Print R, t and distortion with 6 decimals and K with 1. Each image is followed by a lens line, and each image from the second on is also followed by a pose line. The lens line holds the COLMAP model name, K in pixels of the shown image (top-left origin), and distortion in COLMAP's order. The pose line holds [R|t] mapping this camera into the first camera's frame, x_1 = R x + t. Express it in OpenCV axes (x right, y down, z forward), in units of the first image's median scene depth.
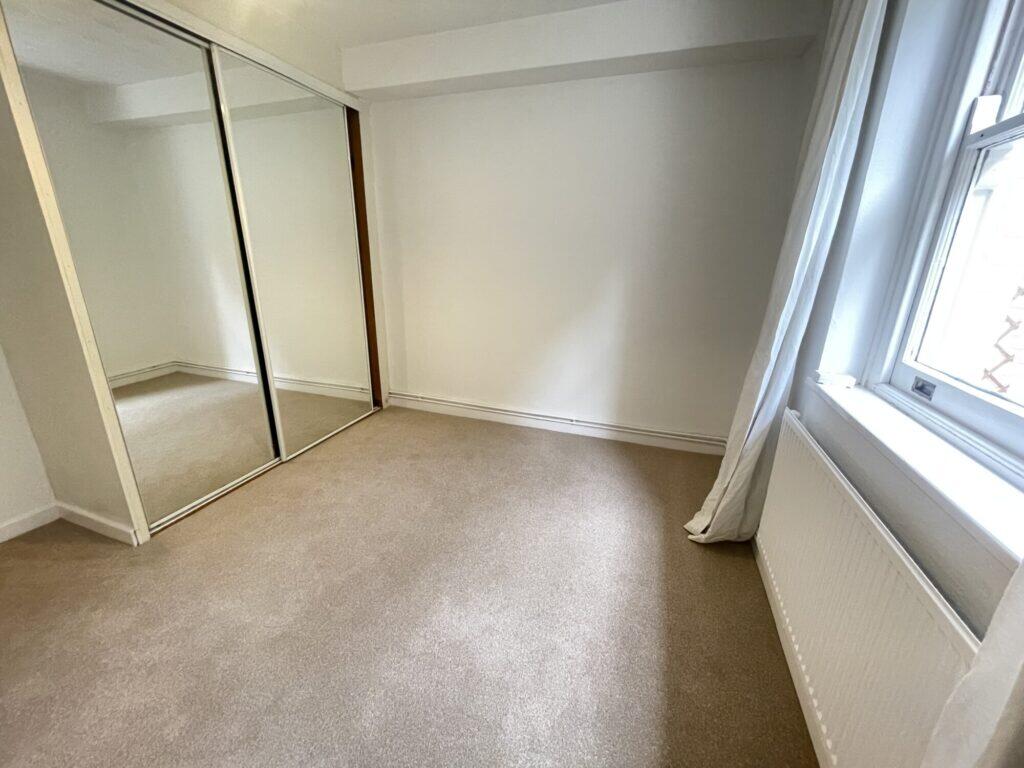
lens RADIAL K [[418.7, 0, 507.3], [0, 418.7, 385.2], [0, 0, 1]] dist [-0.006241, 0.000306]
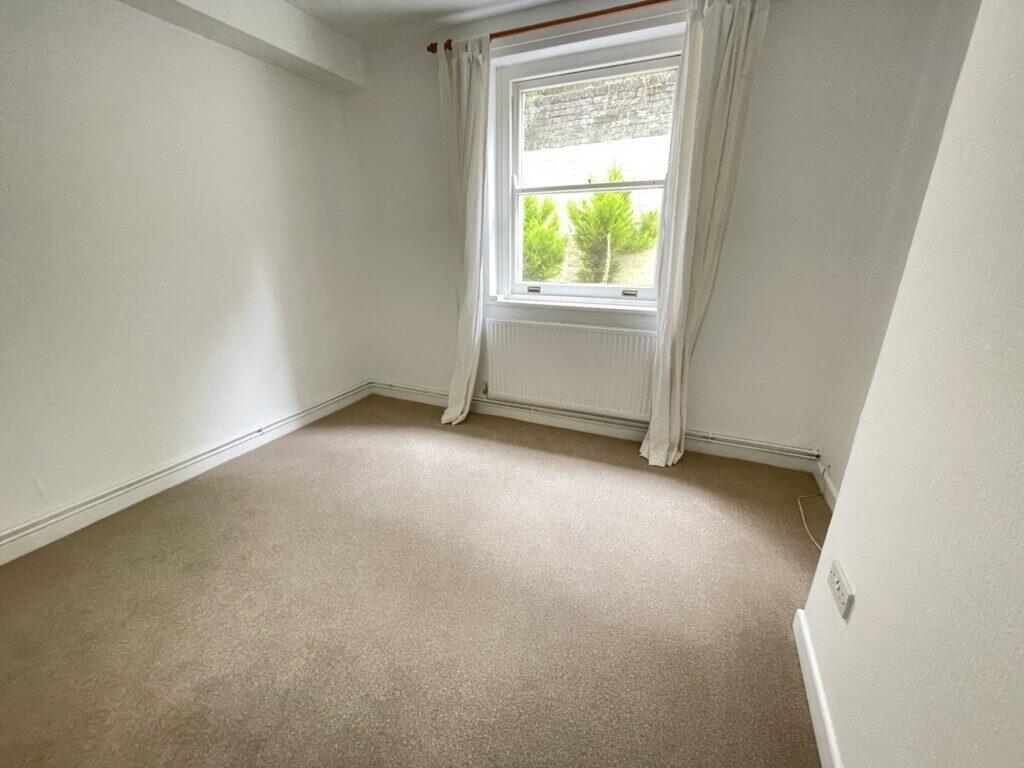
lens RADIAL K [[418.7, 0, 506.7], [0, 418.7, 381.3], [0, 0, 1]] dist [-0.006241, 0.000306]
pose [[0.064664, -0.327507, 0.942633, -0.651089], [0.306180, 0.905560, 0.293623, -0.116245], [-0.949775, 0.269628, 0.158833, 0.362809]]
